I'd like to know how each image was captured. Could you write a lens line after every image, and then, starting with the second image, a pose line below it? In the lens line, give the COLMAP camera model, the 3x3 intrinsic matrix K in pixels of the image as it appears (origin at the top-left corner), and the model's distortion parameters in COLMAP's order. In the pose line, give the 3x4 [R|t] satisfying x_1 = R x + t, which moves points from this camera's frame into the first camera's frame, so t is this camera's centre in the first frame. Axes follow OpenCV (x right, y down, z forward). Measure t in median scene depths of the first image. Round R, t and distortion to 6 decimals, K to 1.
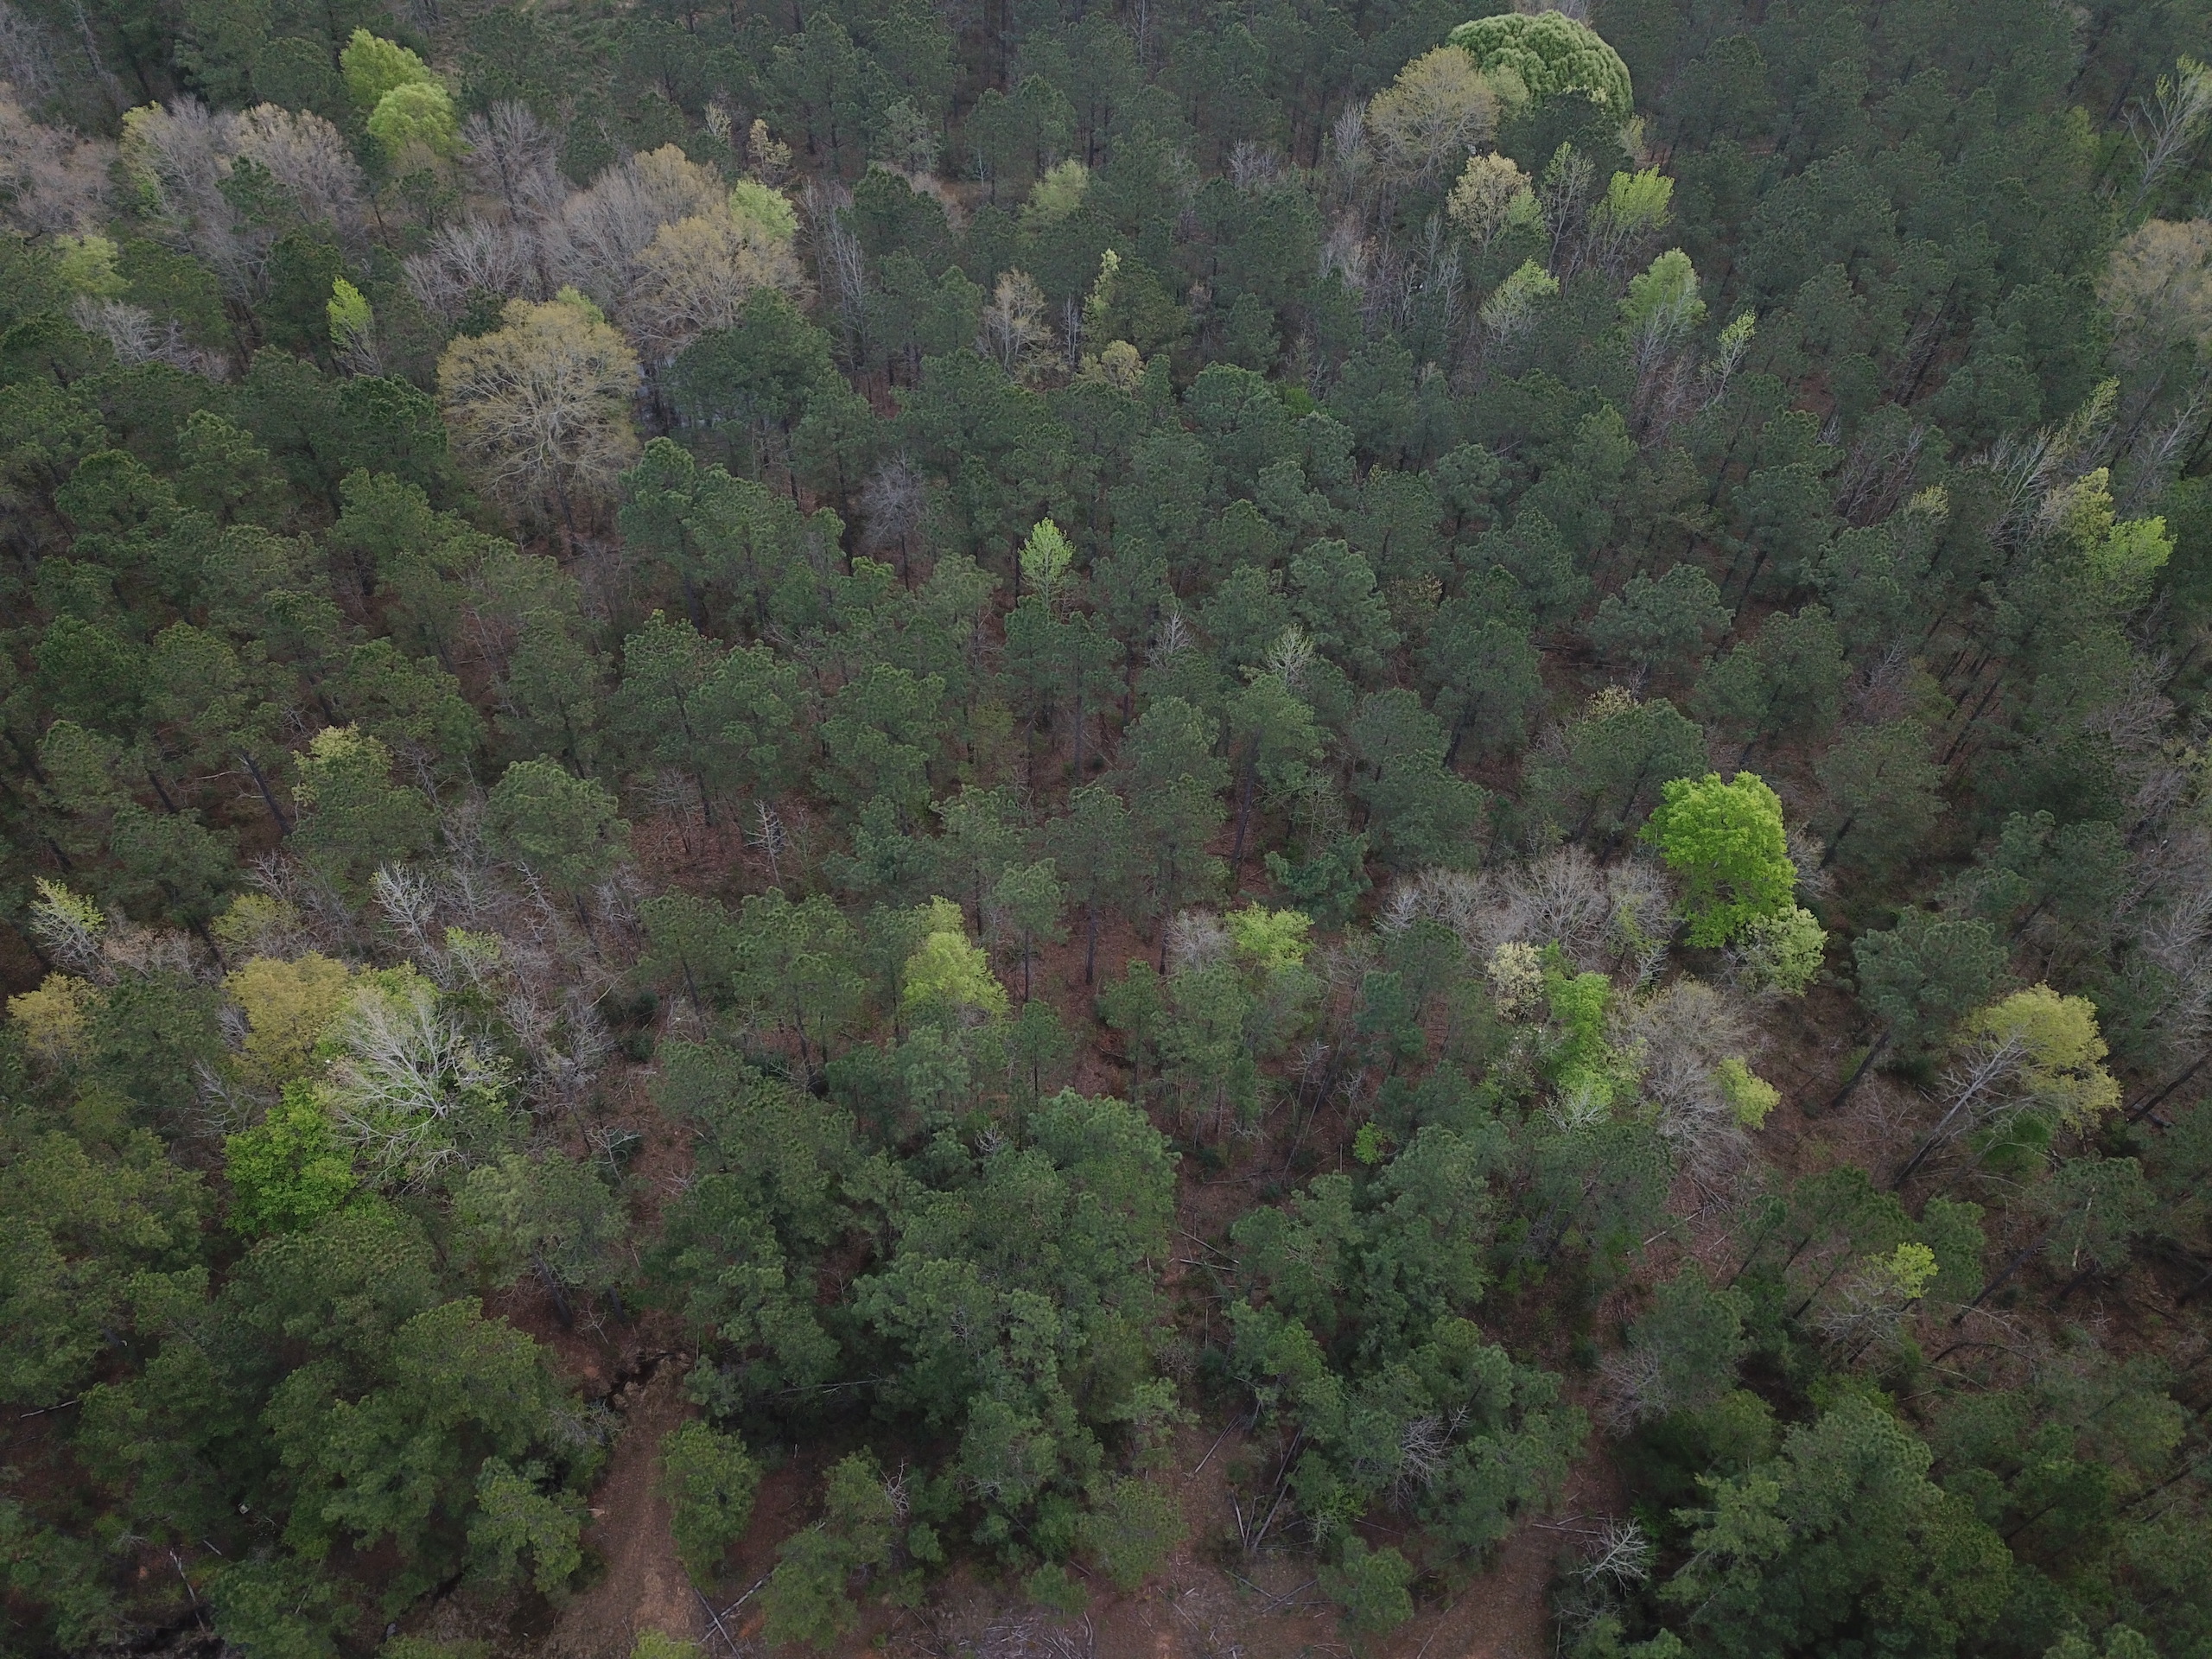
lens RADIAL K [[1676.1, 0, 1087.0], [0, 1676.1, 832.0], [0, 0, 1]] dist [0.021344, -0.011620]
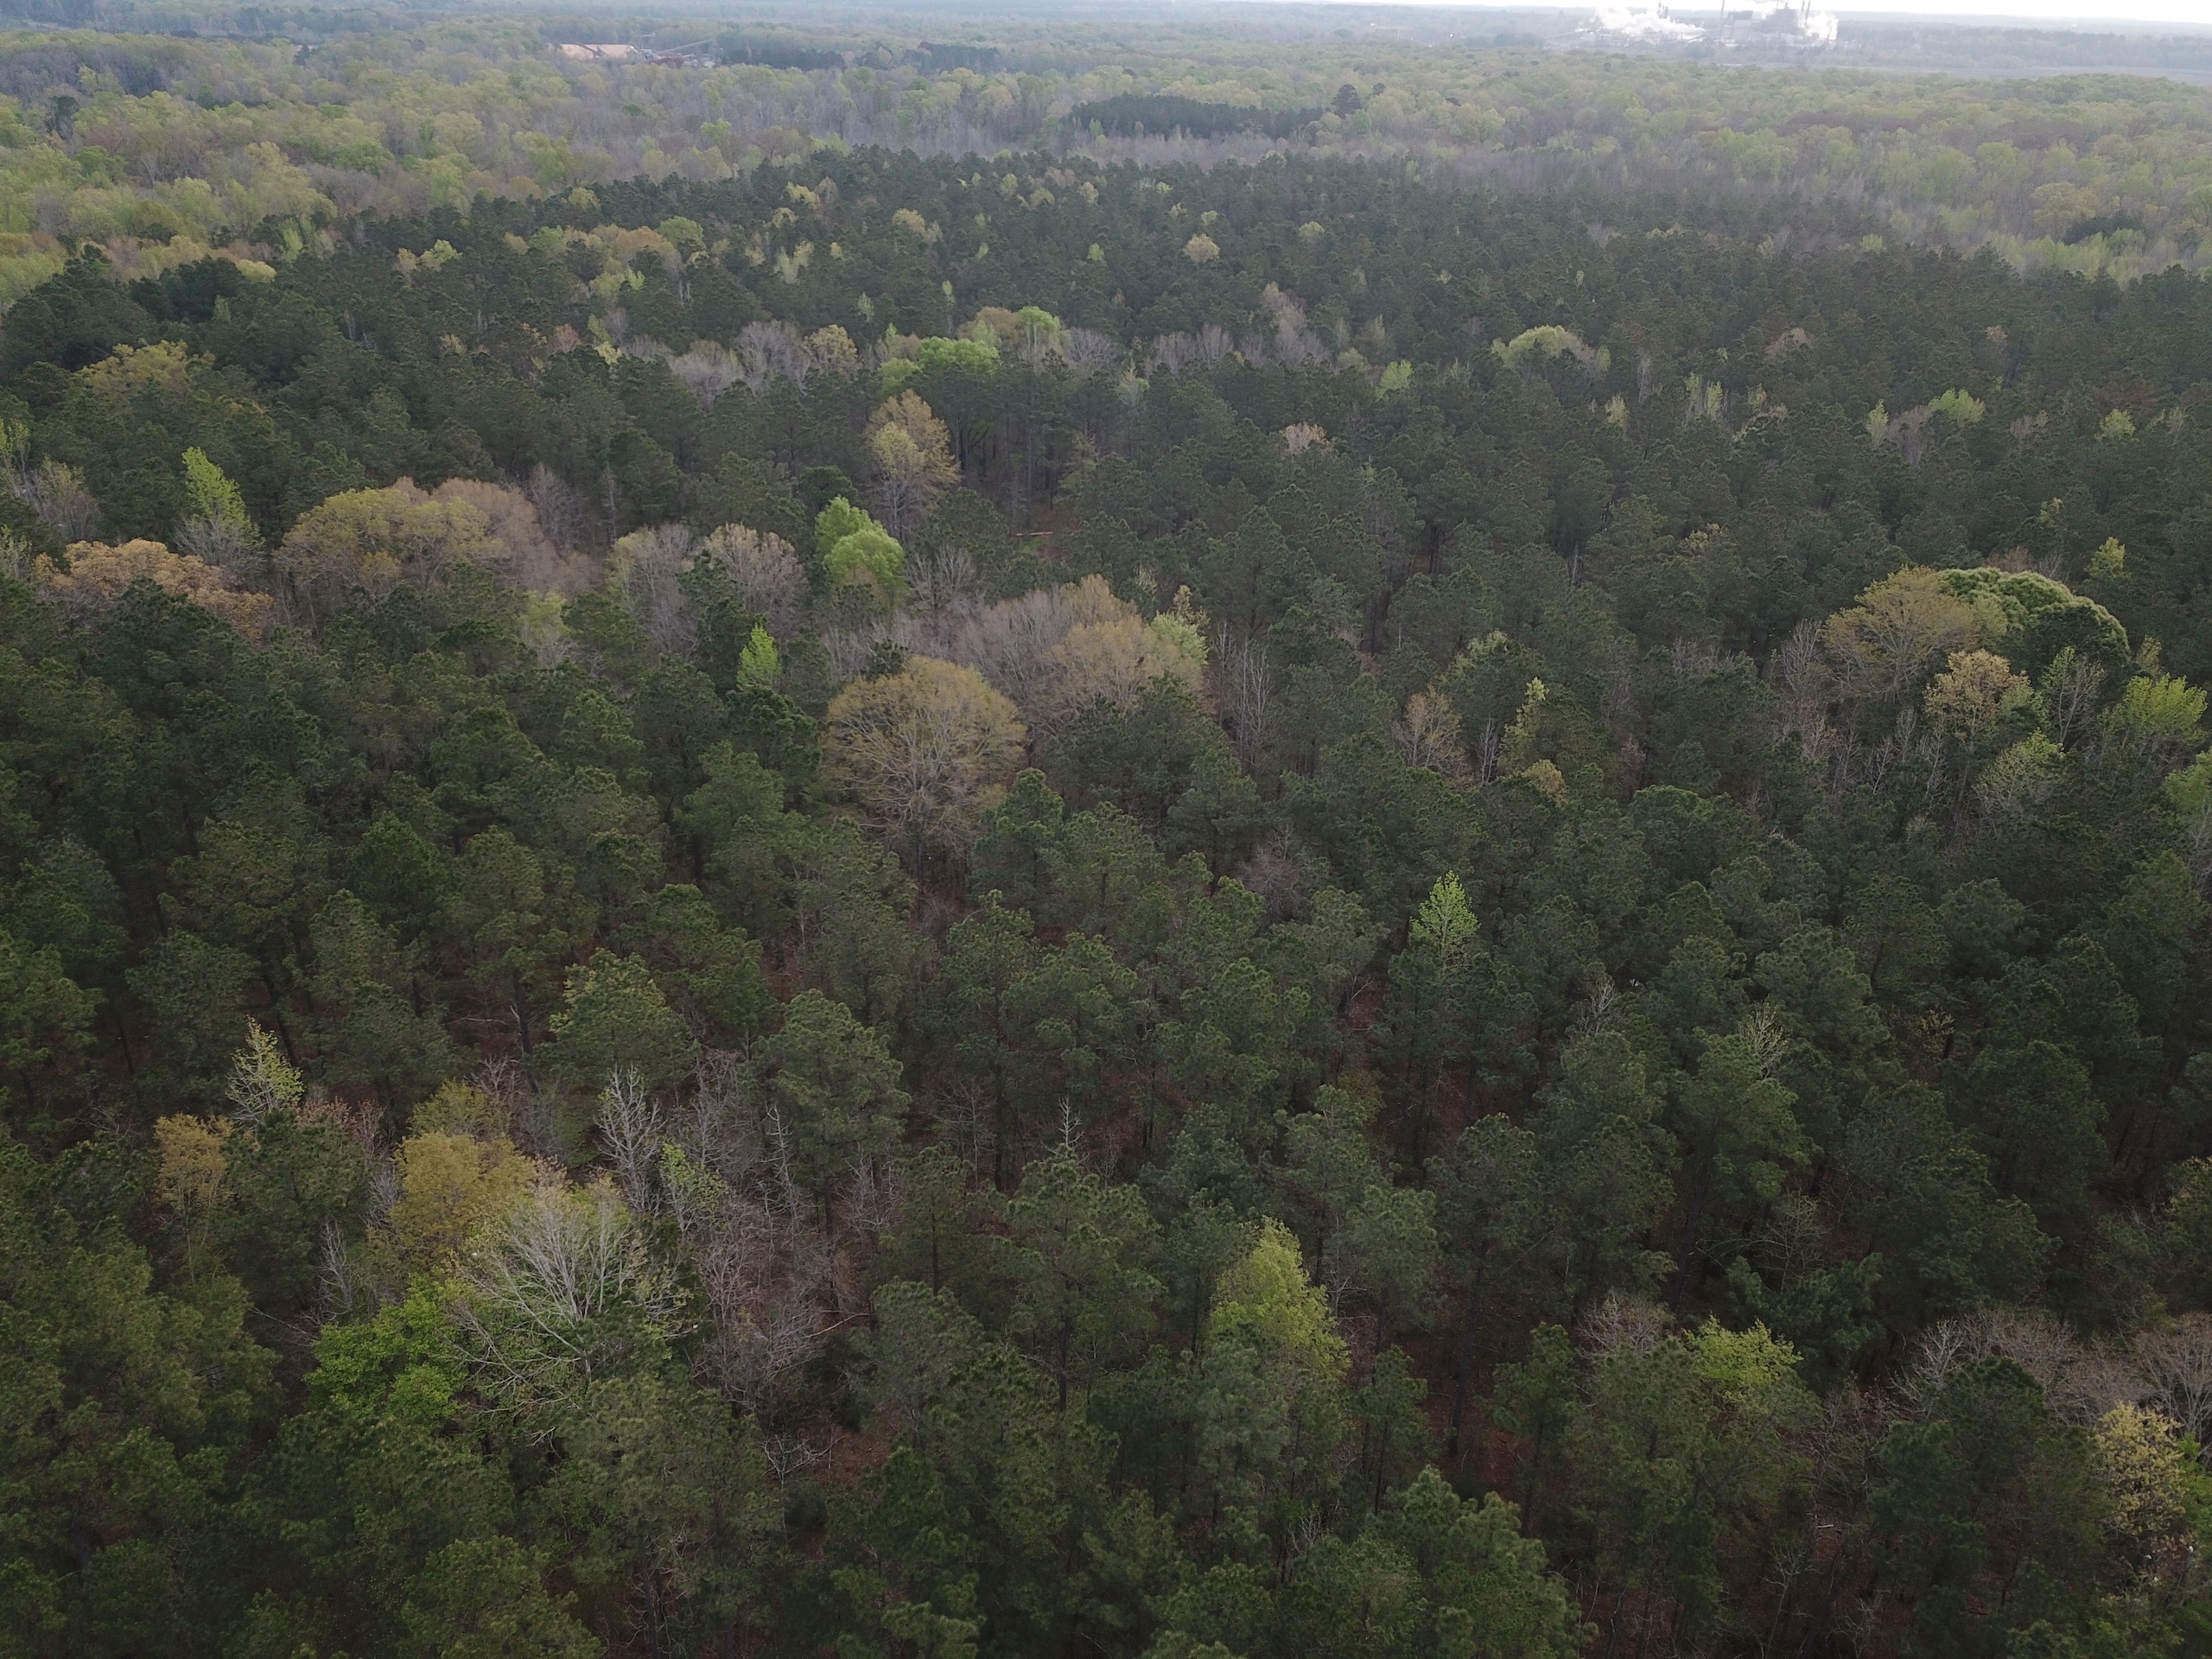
lens RADIAL K [[1676.1, 0, 1091.1], [0, 1676.1, 836.4], [0, 0, 1]] dist [0.021344, -0.011620]
pose [[0.970704, 0.098985, -0.218941, -0.016538], [-0.181883, 0.898131, -0.400348, 0.162352], [0.157009, 0.428441, 0.889824, 0.196270]]
